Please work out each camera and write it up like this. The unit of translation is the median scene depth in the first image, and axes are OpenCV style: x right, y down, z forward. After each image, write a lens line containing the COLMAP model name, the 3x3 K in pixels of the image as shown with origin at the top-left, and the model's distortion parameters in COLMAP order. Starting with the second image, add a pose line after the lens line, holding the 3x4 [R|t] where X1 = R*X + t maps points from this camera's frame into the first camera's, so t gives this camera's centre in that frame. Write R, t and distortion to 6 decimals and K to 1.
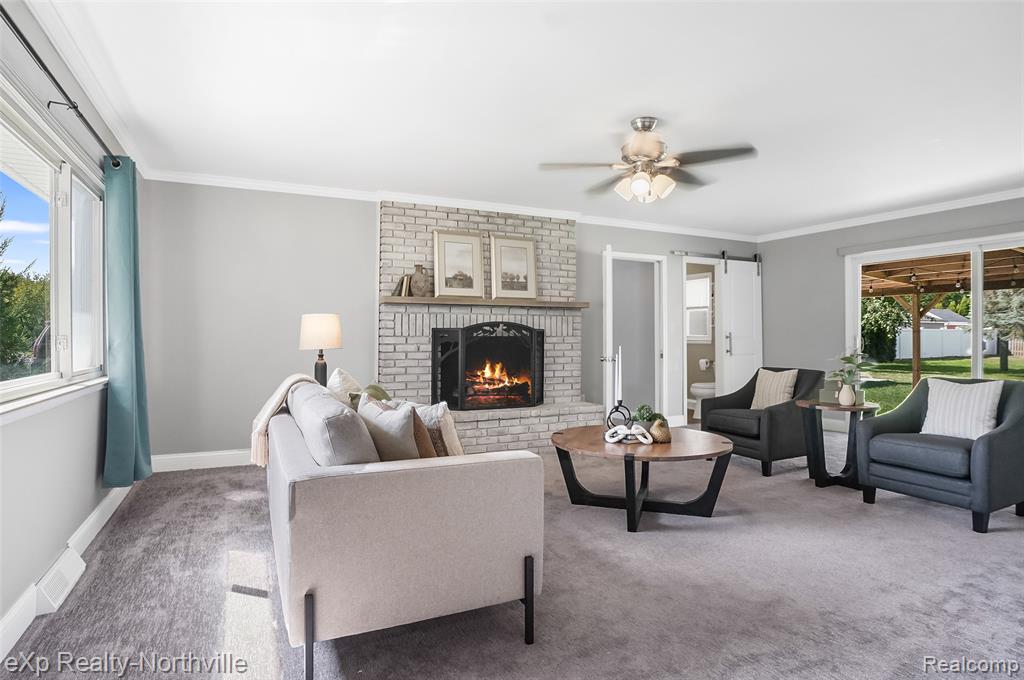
lens RADIAL K [[564.7, 0, 512.0], [0, 564.7, 340.0], [0, 0, 1]] dist [-0.052682, 0.000307]
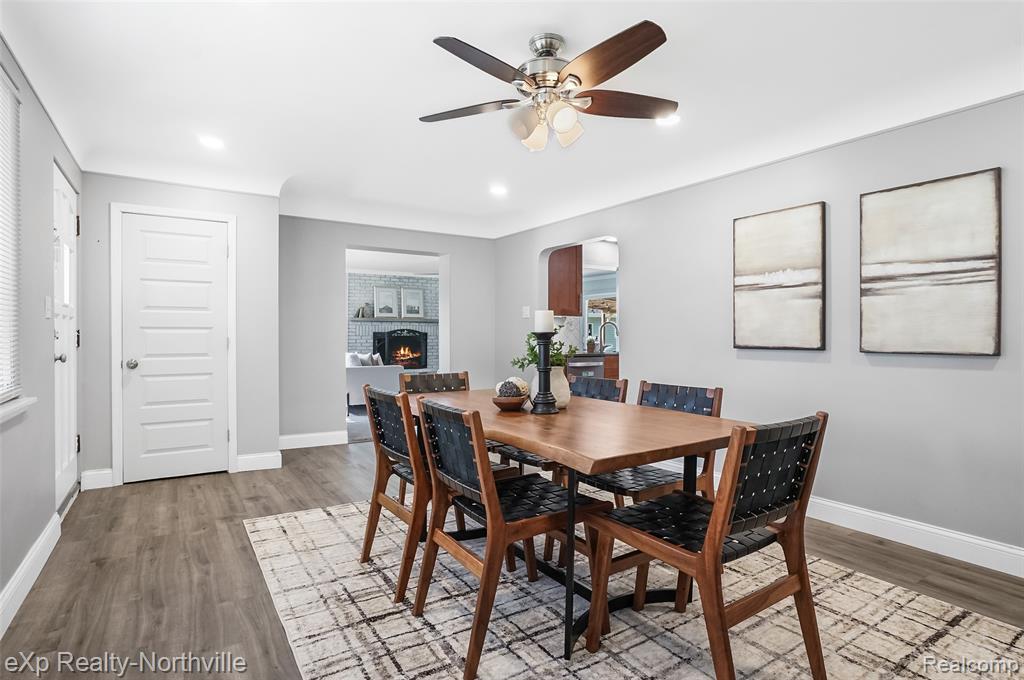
lens RADIAL K [[538.1, 0, 509.6], [0, 538.1, 325.2], [0, 0, 1]] dist [-0.050763, 0.026493]
pose [[0.992642, 0.004073, 0.121017, 0.124349], [-0.001072, 0.999691, -0.024853, 0.003574], [-0.121081, 0.024540, 0.992339, -1.061605]]
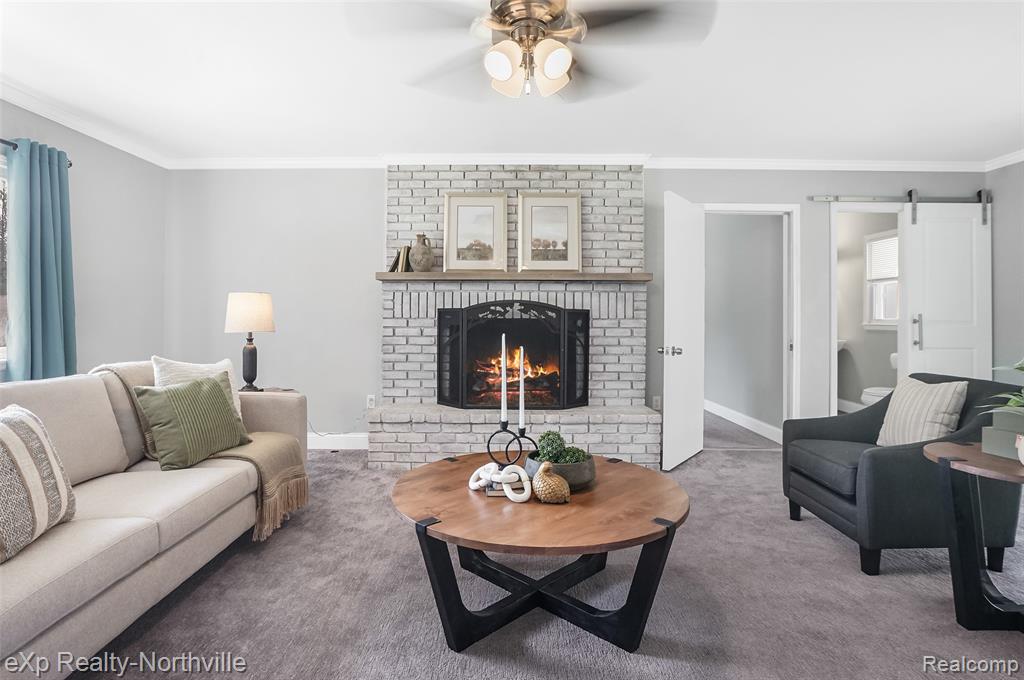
lens RADIAL K [[538.1, 0, 509.6], [0, 538.1, 325.2], [0, 0, 1]] dist [-0.050763, 0.026493]
pose [[0.897353, 0.008647, -0.441229, 0.300661], [-0.005870, 0.999953, 0.007658, -0.002831], [0.441275, -0.004282, 0.897362, 0.308811]]
